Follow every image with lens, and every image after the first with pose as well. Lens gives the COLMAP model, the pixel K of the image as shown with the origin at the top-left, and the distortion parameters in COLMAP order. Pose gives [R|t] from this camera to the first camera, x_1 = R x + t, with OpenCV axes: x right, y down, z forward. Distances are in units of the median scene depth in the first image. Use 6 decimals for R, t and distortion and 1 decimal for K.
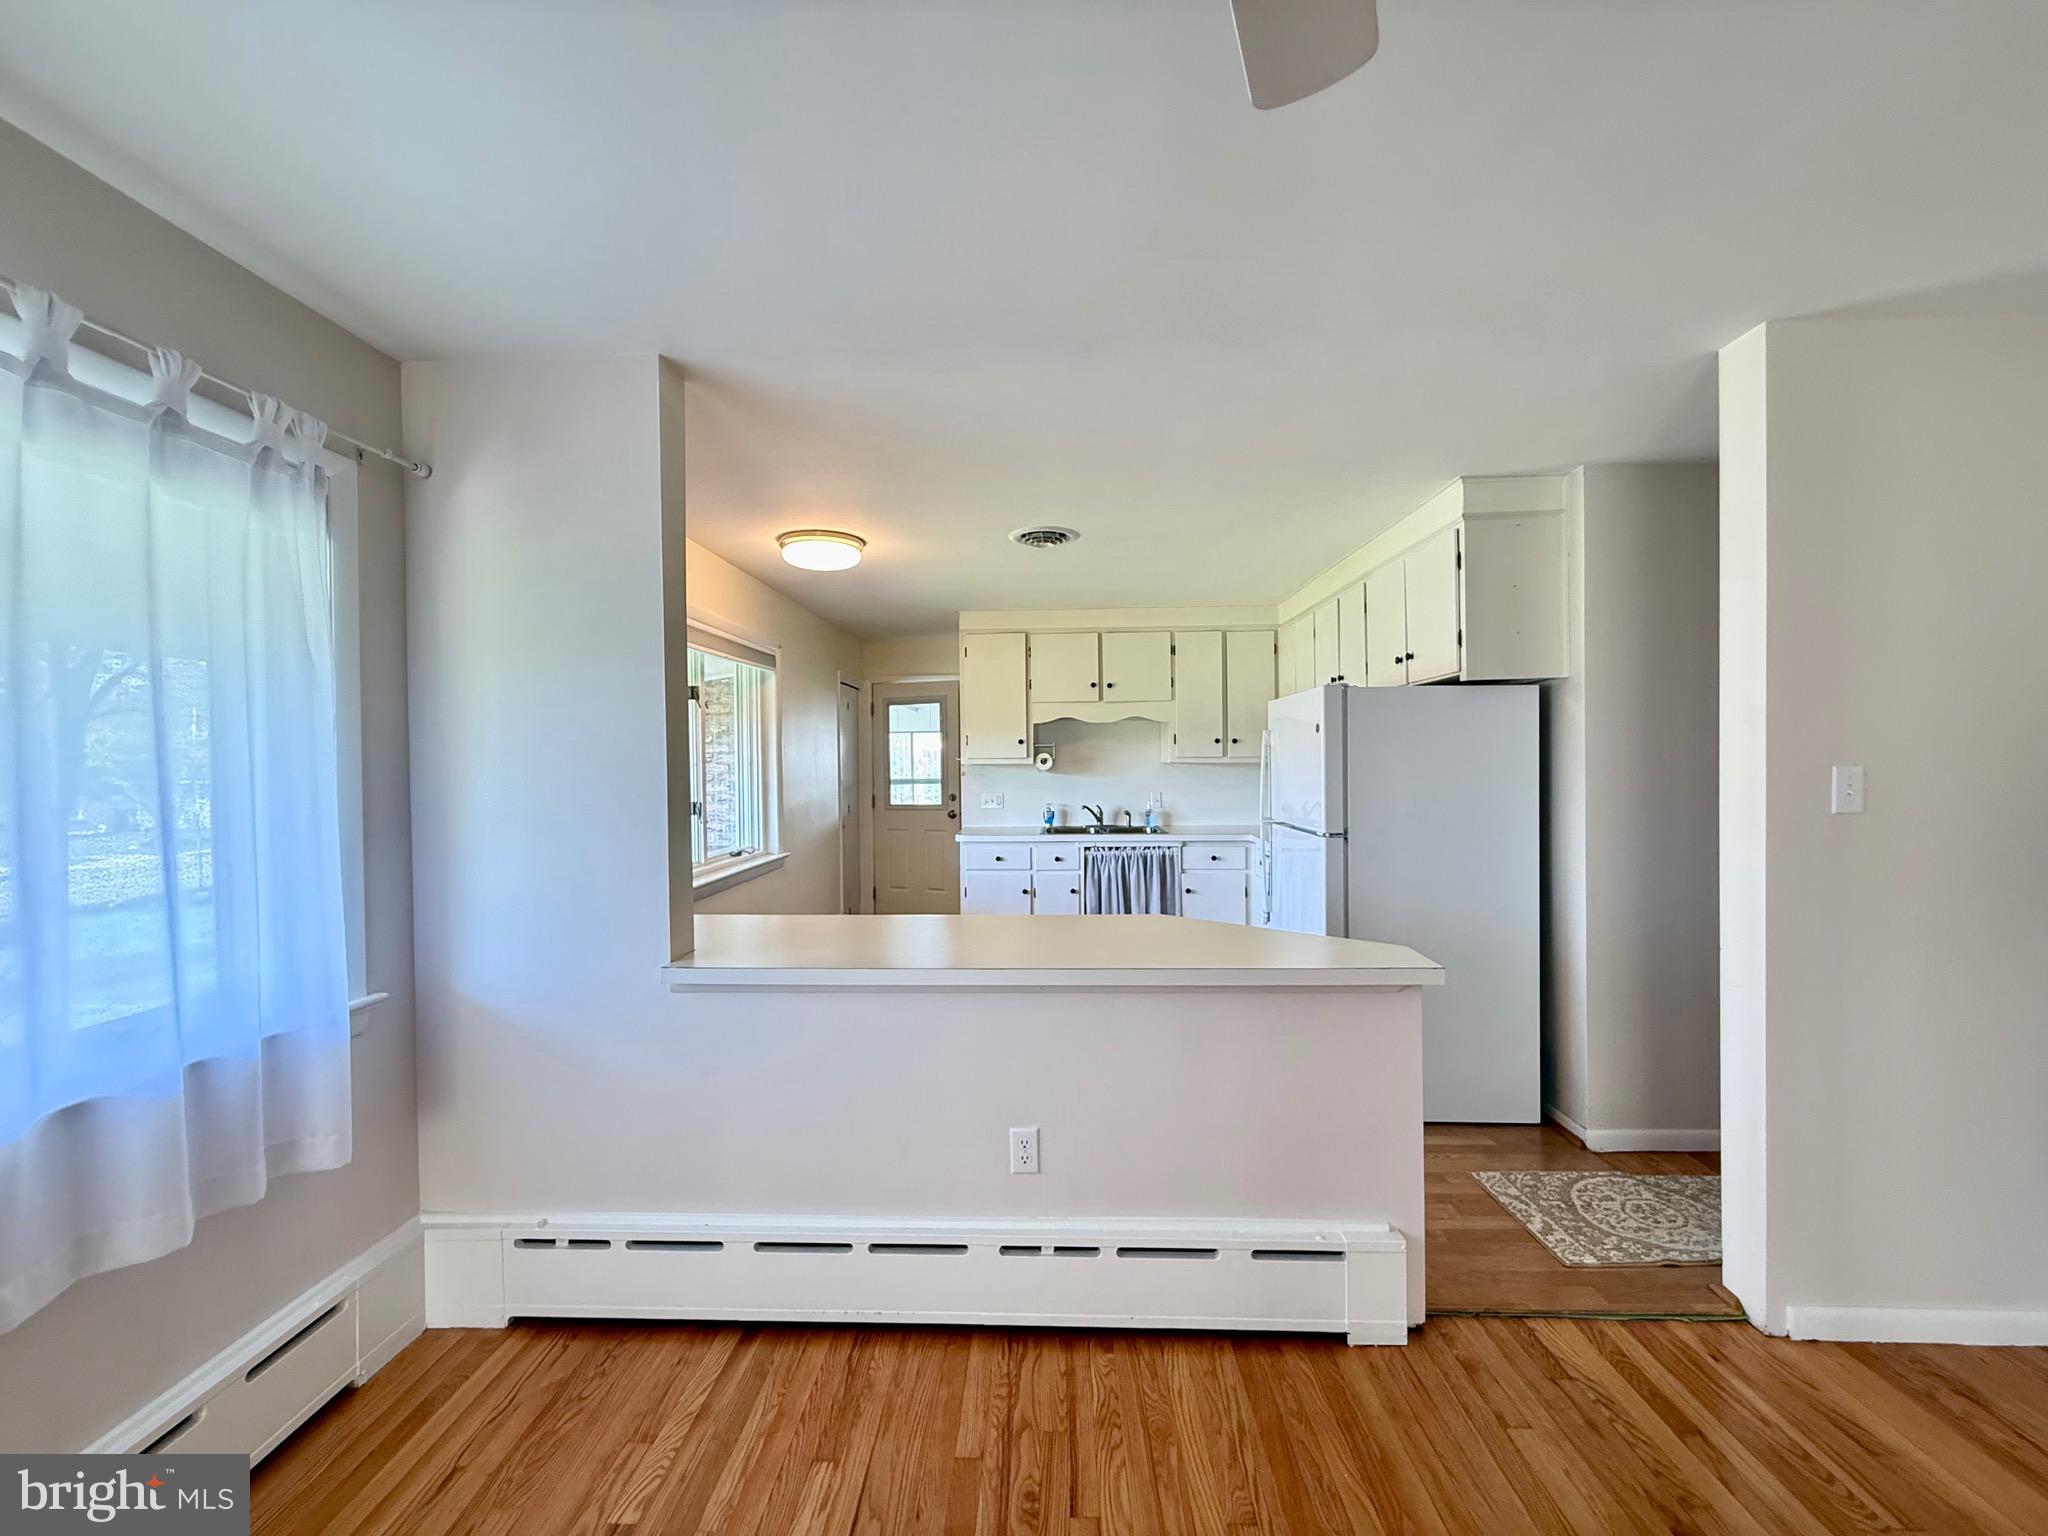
lens RADIAL K [[818.8, 0, 1018.2], [0, 818.8, 767.8], [0, 0, 1]] dist [0.000859, -0.000341]
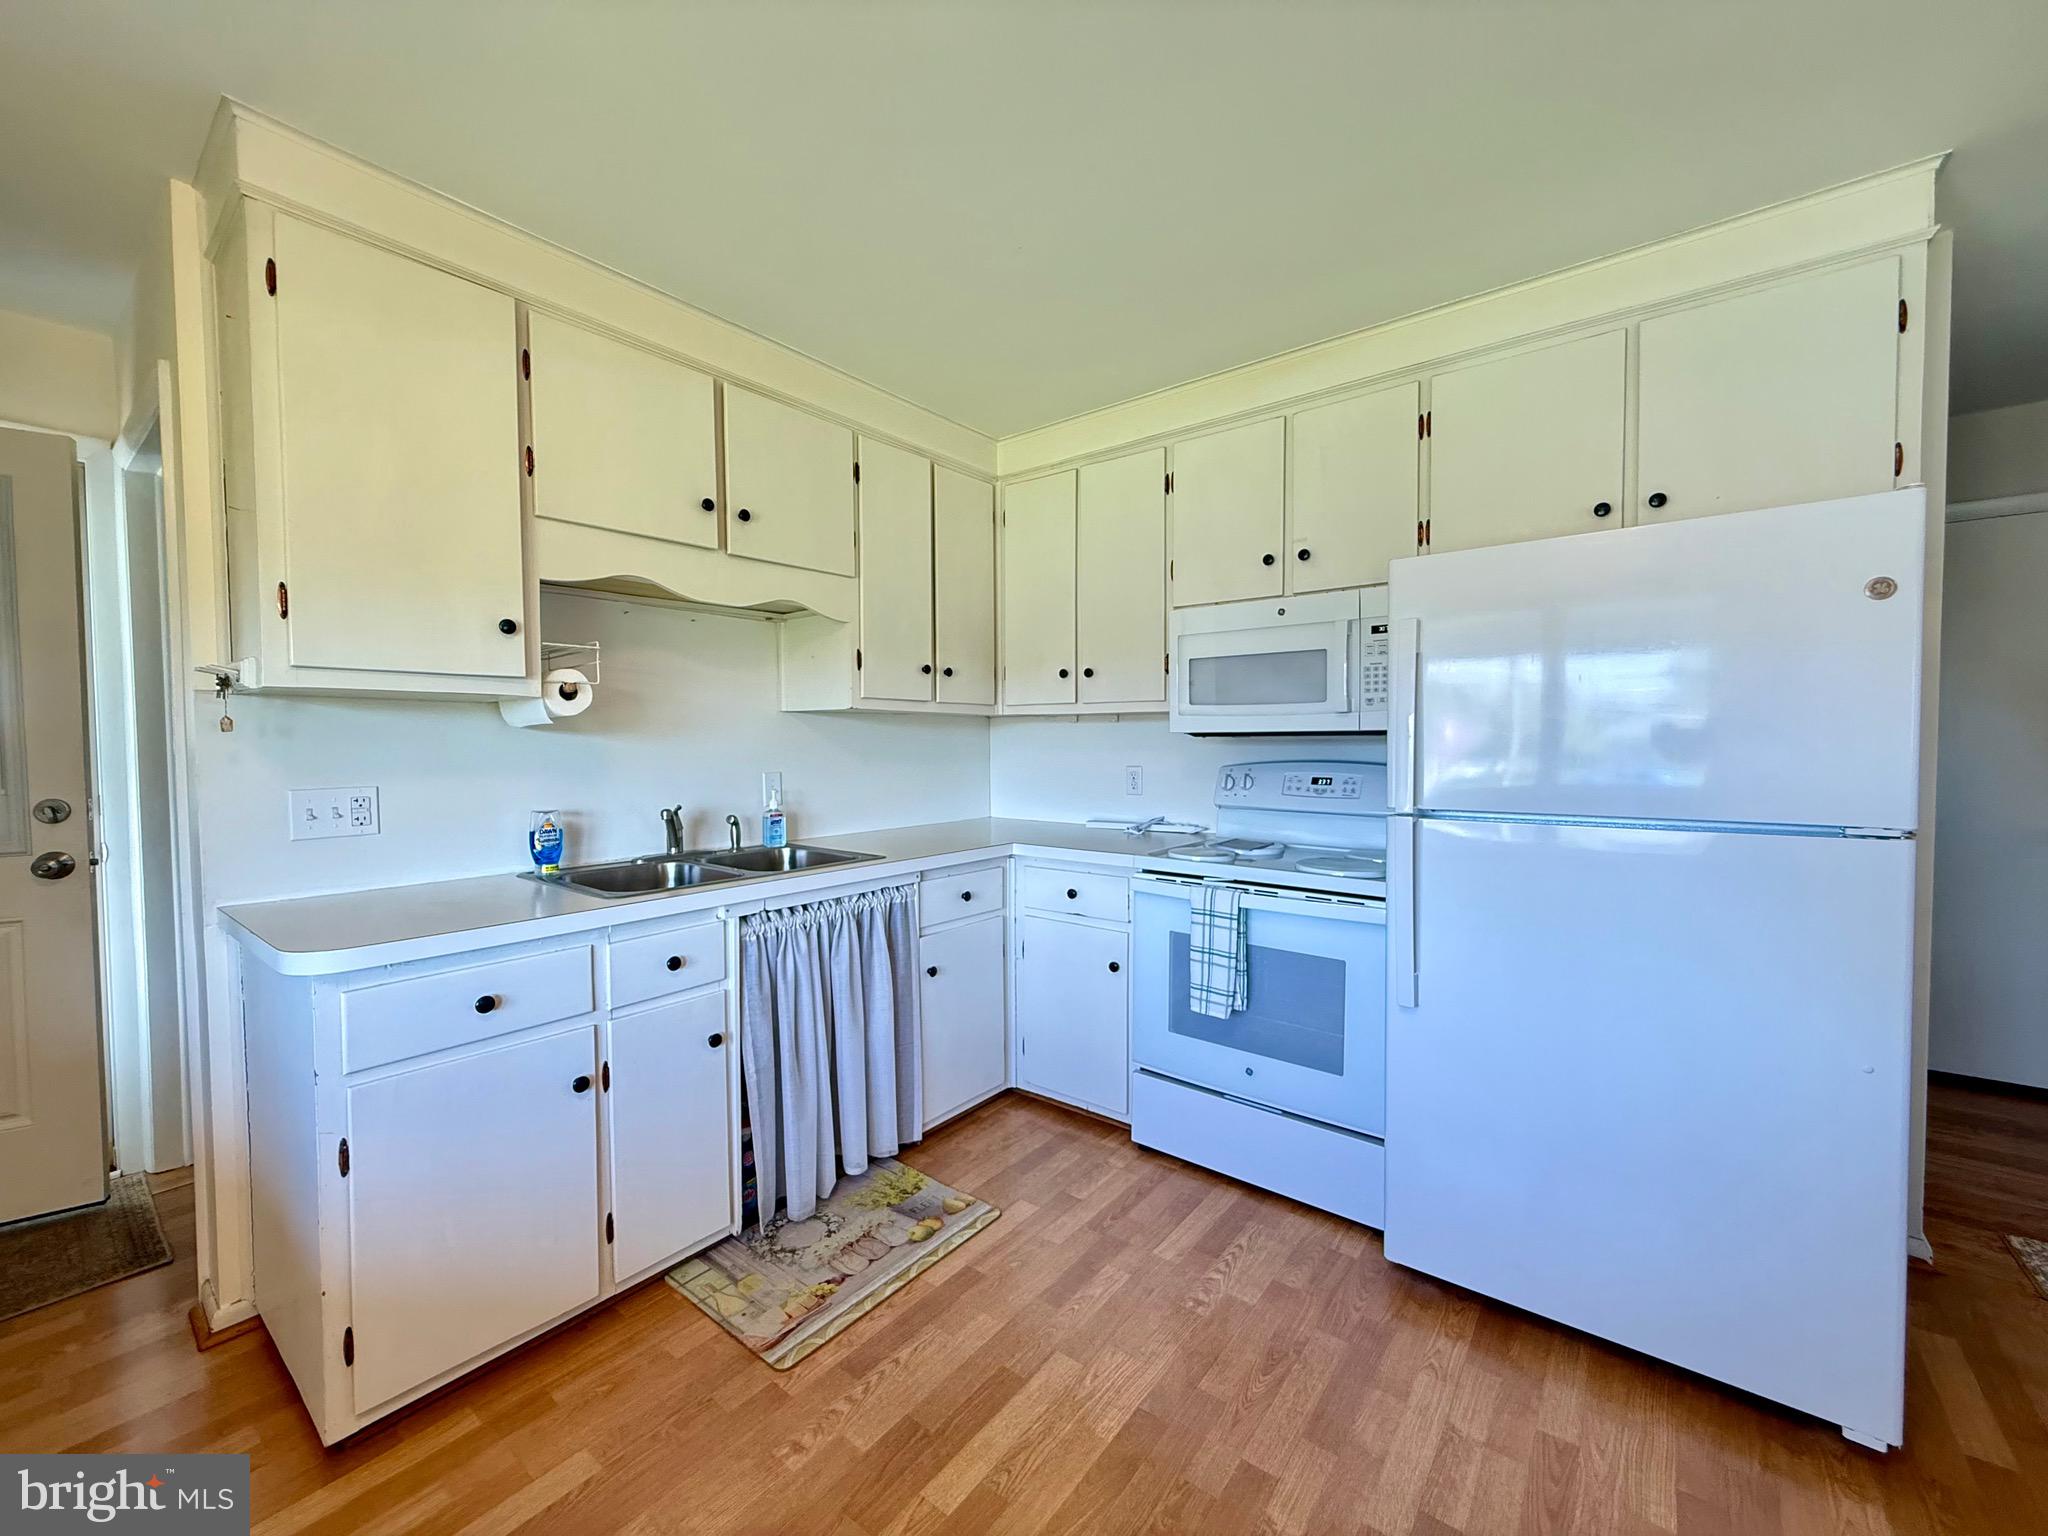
lens RADIAL K [[818.8, 0, 1018.2], [0, 818.8, 767.8], [0, 0, 1]] dist [0.000859, -0.000341]
pose [[0.585467, -0.020115, 0.810446, -0.145224], [0.007004, 0.999780, 0.019754, 0.019651], [-0.810666, -0.005889, 0.585480, 0.643682]]
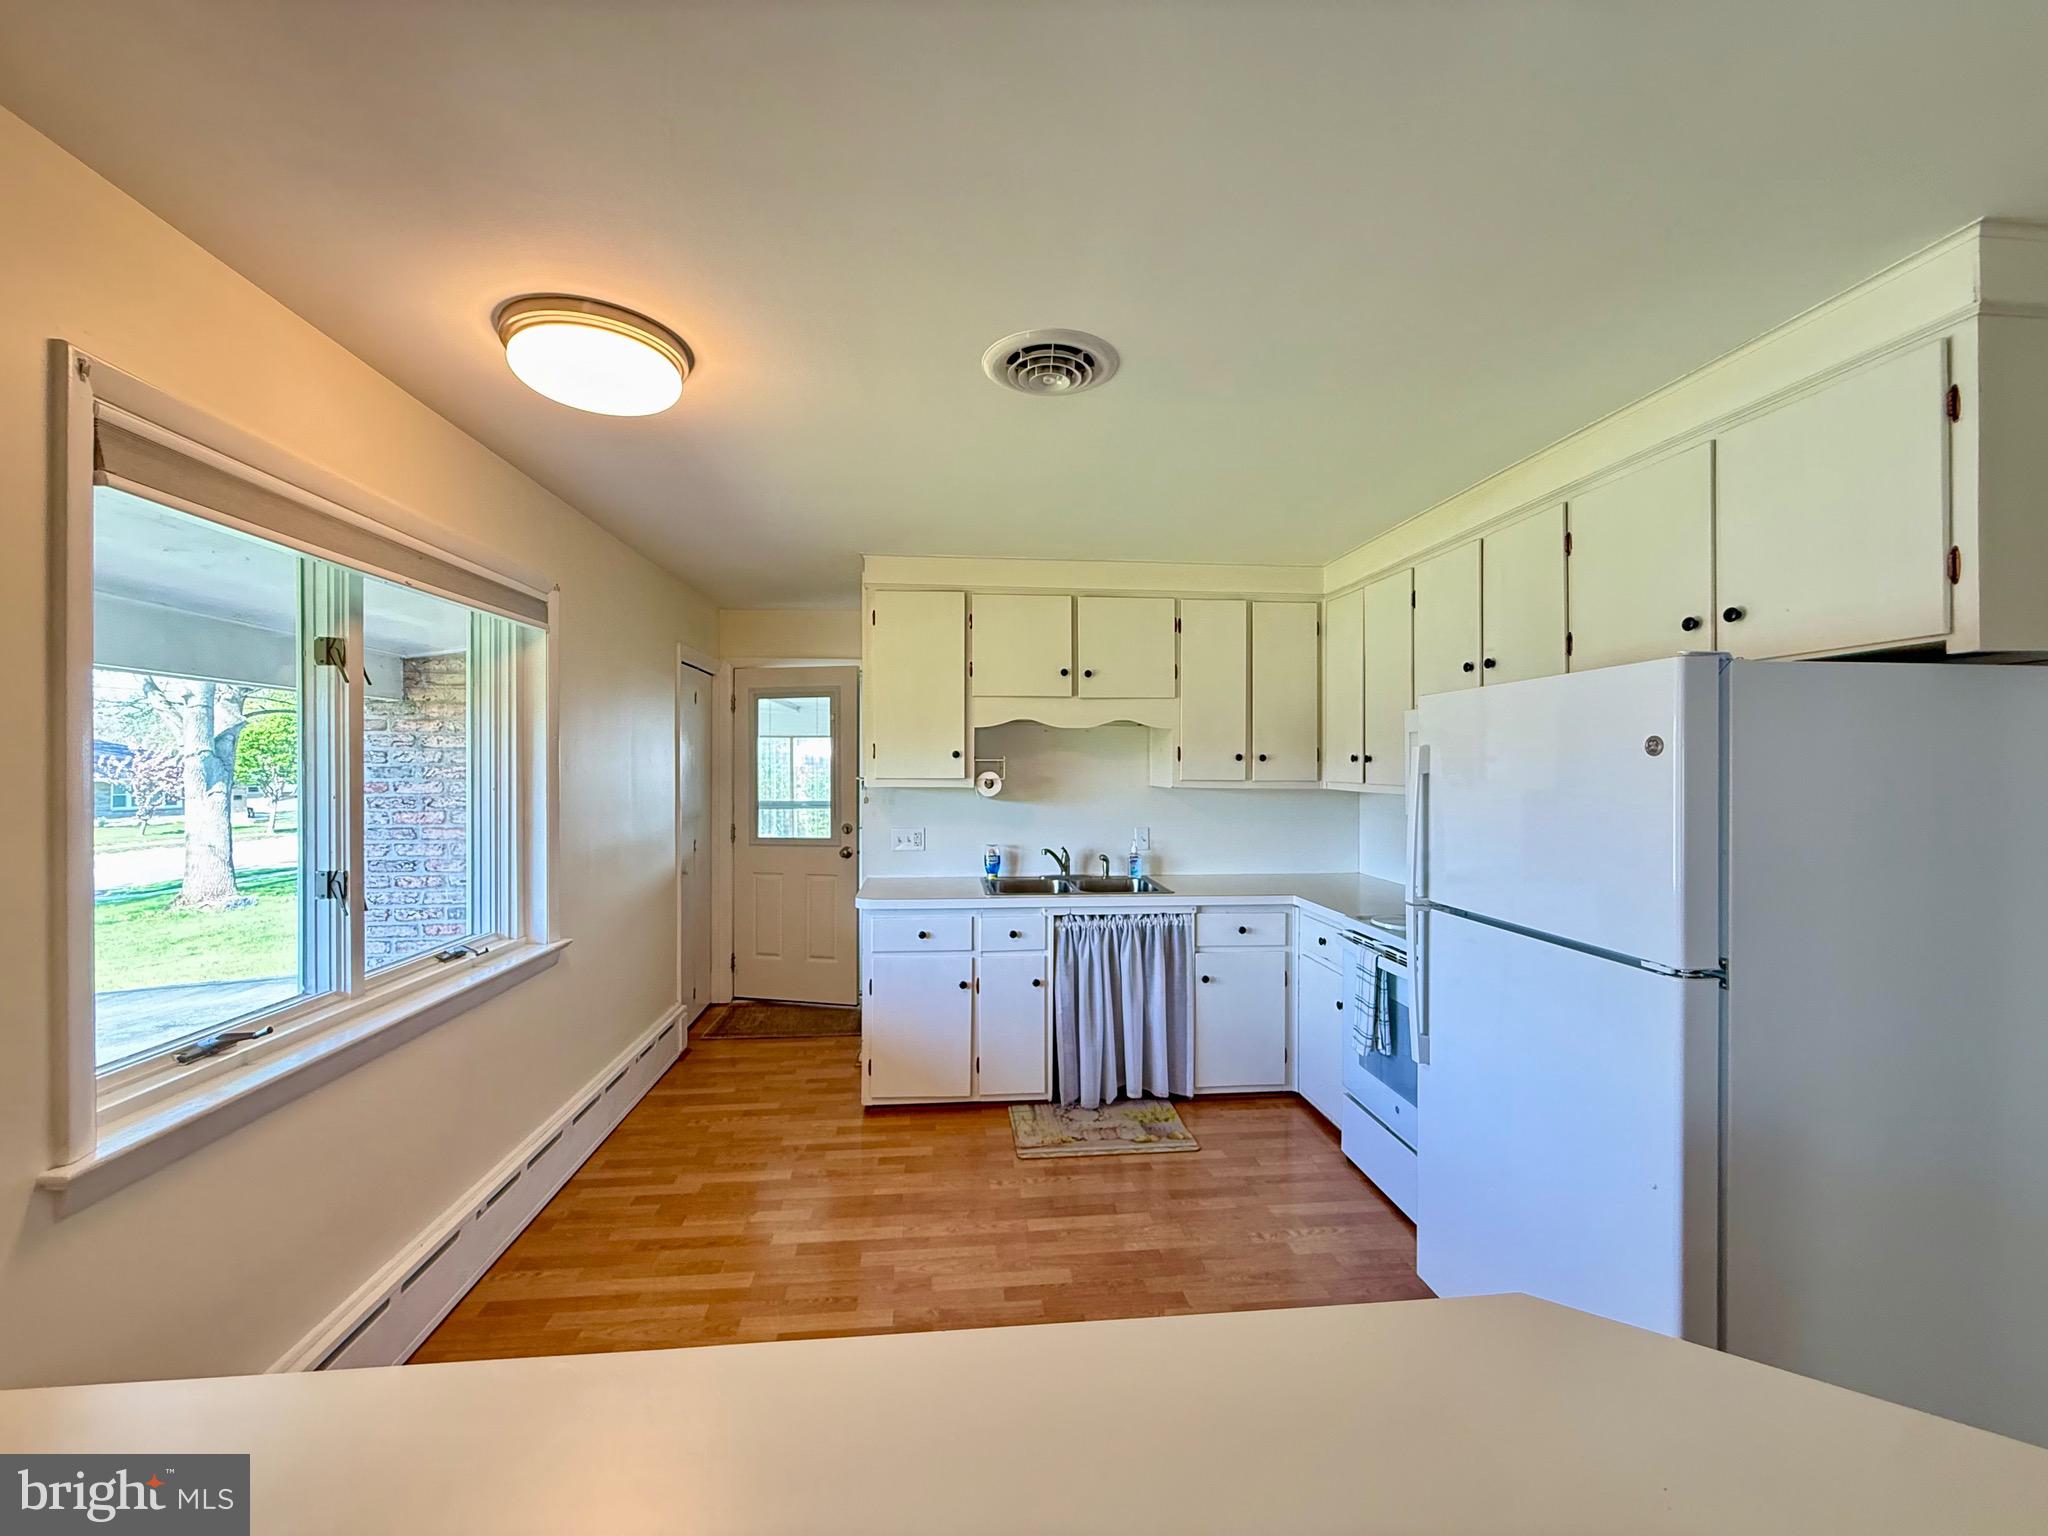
lens RADIAL K [[818.8, 0, 1018.2], [0, 818.8, 767.8], [0, 0, 1]] dist [0.000859, -0.000341]
pose [[0.990349, 0.011916, 0.138086, -0.038940], [-0.010846, 0.999905, -0.008497, -0.015968], [-0.138174, 0.006918, 0.990384, 0.333598]]
